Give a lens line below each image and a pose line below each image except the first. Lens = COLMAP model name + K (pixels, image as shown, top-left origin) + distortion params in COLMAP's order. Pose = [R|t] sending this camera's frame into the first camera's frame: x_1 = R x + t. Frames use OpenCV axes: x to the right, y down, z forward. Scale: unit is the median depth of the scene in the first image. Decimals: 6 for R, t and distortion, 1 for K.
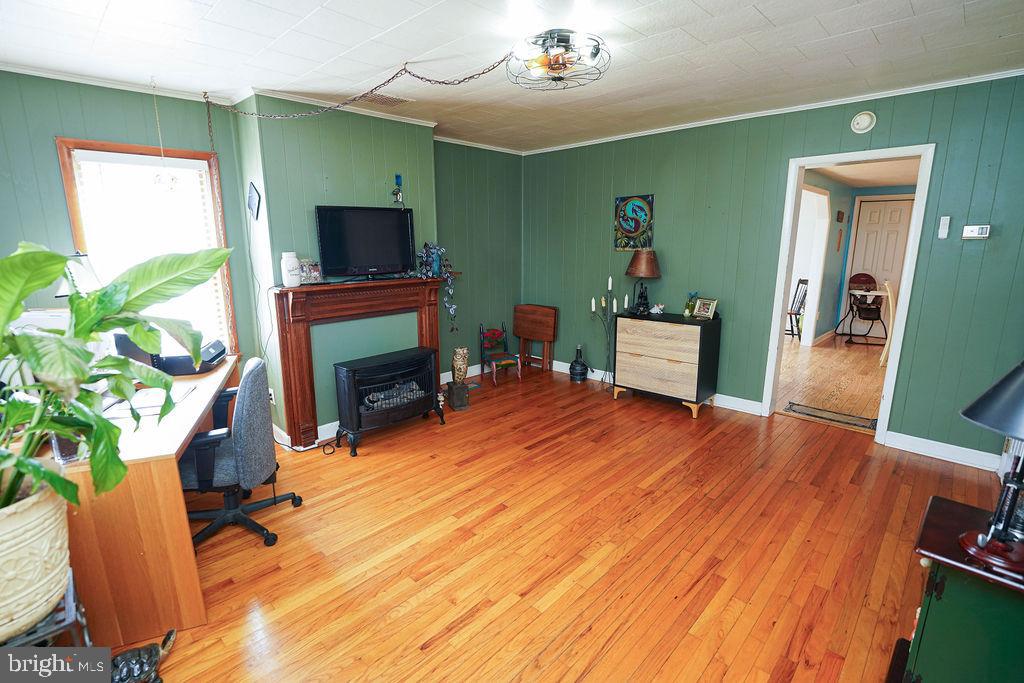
lens RADIAL K [[471.6, 0, 505.3], [0, 471.6, 342.4], [0, 0, 1]] dist [-0.019323, -0.000813]
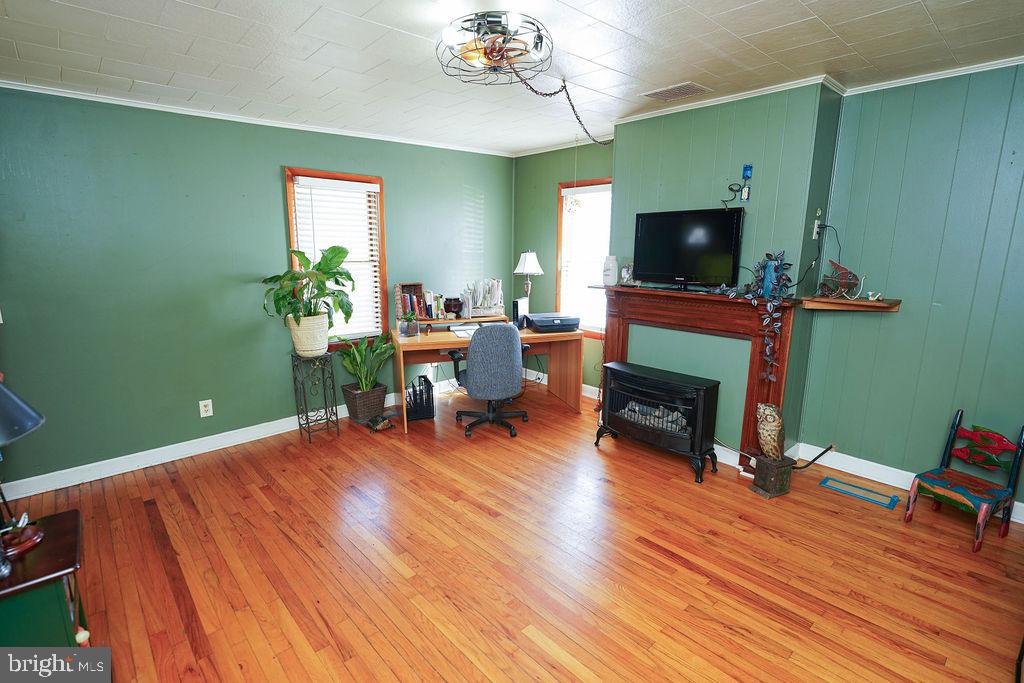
lens RADIAL K [[502.5, 0, 511.4], [0, 502.5, 343.0], [0, 0, 1]] dist [-0.019564, 0.000160]
pose [[-0.060904, 0.203310, -0.977218, 0.641340], [-0.214200, 0.953565, 0.211738, -0.154272], [0.974889, 0.222216, -0.014527, 0.650422]]
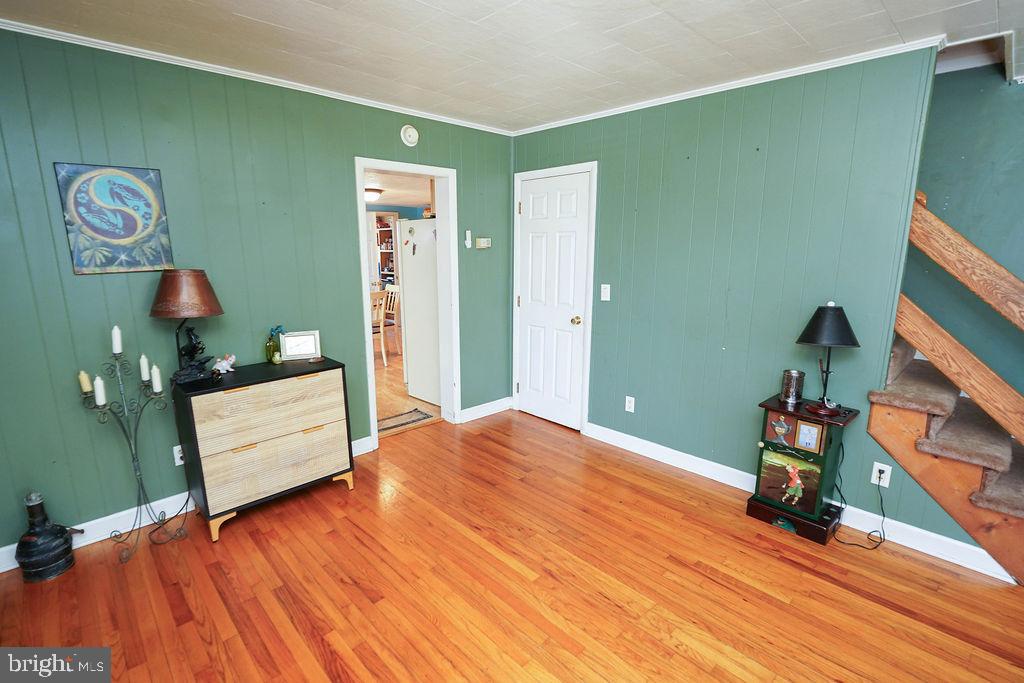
lens RADIAL K [[471.6, 0, 507.0], [0, 471.6, 342.2], [0, 0, 1]] dist [-0.019323, -0.000813]
pose [[0.041228, -0.189982, 0.980922, -0.271956], [0.212769, 0.960907, 0.177163, -0.141793], [-0.976232, 0.201405, 0.080039, 0.655853]]
